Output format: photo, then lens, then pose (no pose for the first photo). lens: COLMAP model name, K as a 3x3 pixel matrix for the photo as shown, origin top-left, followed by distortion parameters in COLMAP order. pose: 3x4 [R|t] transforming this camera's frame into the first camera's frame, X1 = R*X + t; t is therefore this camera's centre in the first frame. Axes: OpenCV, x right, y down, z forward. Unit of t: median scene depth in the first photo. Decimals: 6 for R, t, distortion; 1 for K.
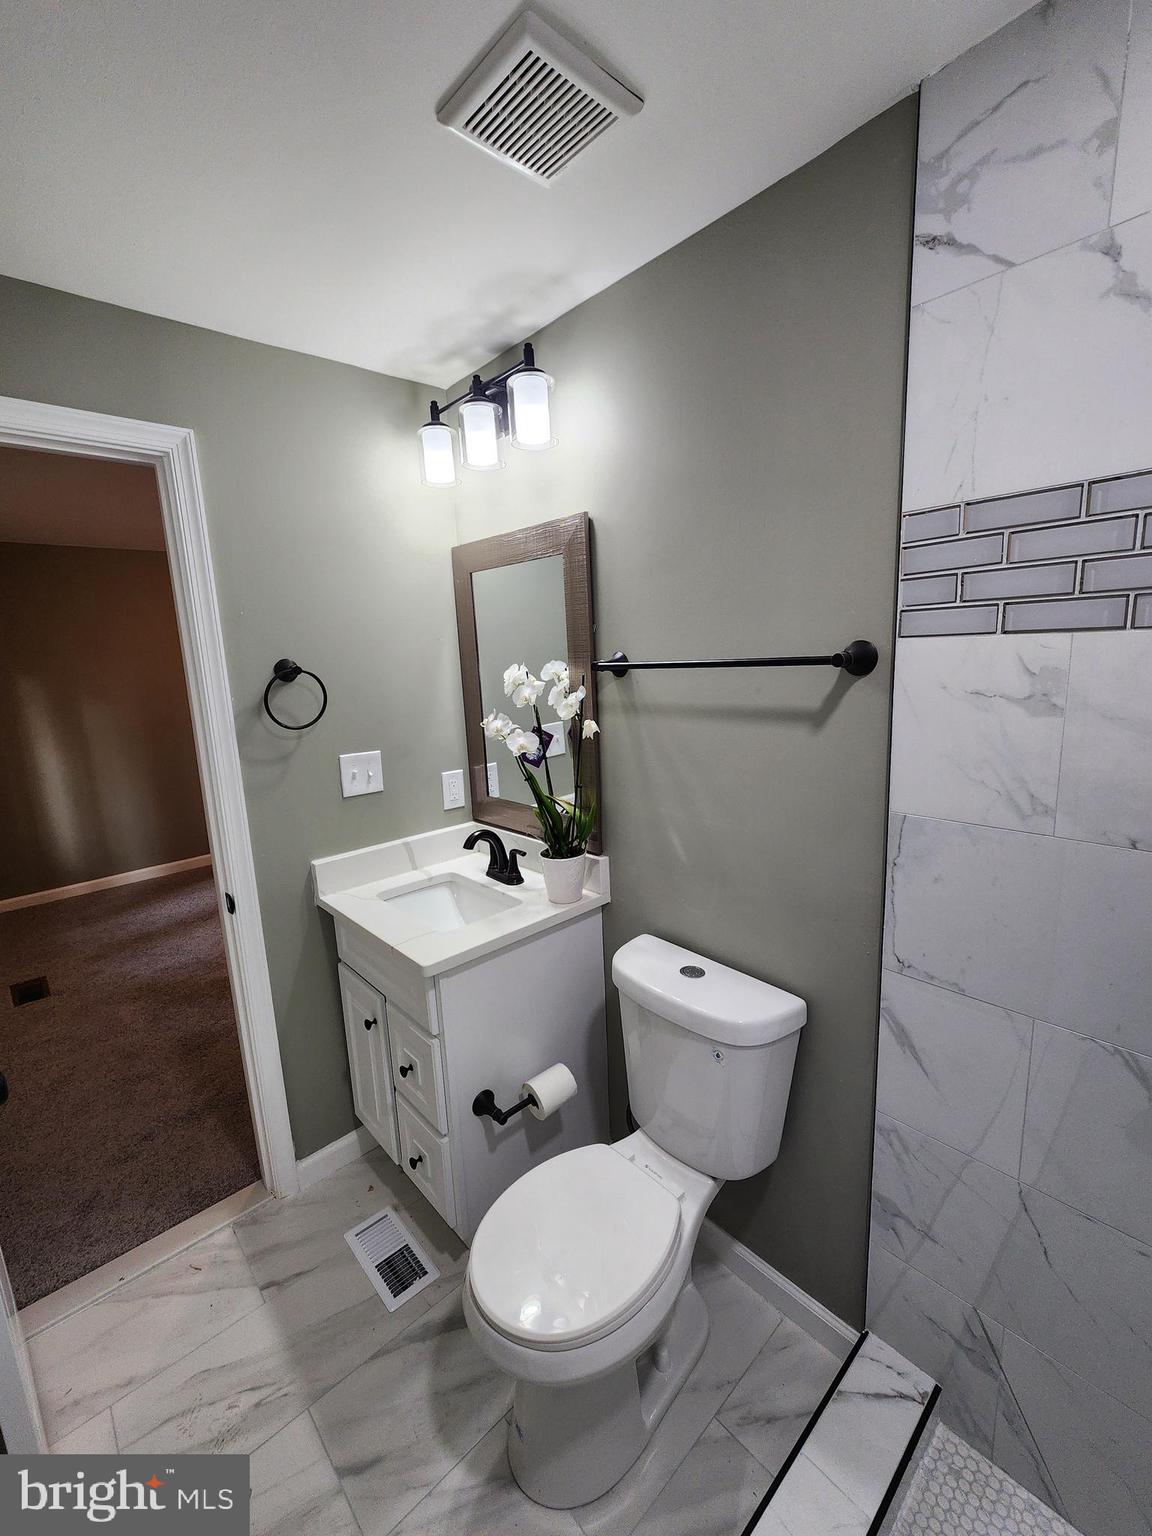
lens RADIAL K [[632.4, 0, 581.2], [0, 632.4, 773.5], [0, 0, 1]] dist [0.000998, 0.000060]
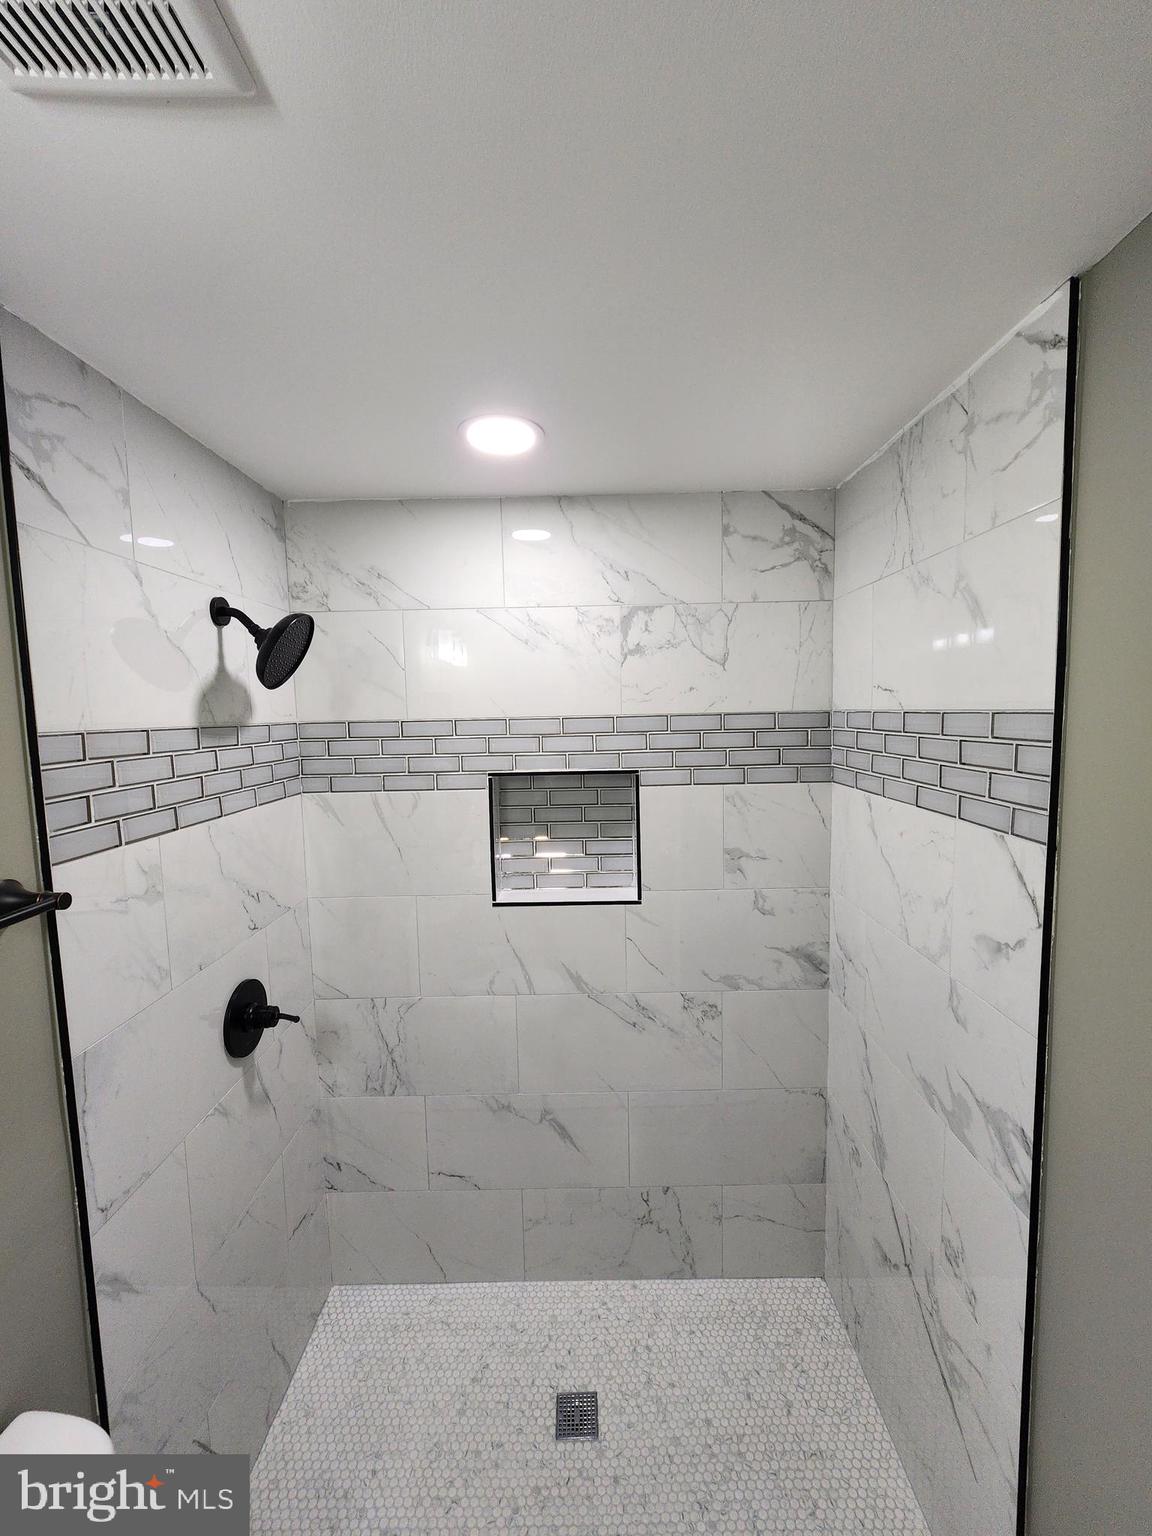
lens RADIAL K [[632.4, 0, 580.2], [0, 632.4, 769.6], [0, 0, 1]] dist [0.000998, 0.000060]
pose [[-0.733389, -0.006098, 0.679782, -0.461757], [0.182527, 0.961475, 0.205546, -0.282192], [-0.654847, 0.274824, -0.704022, 0.794004]]
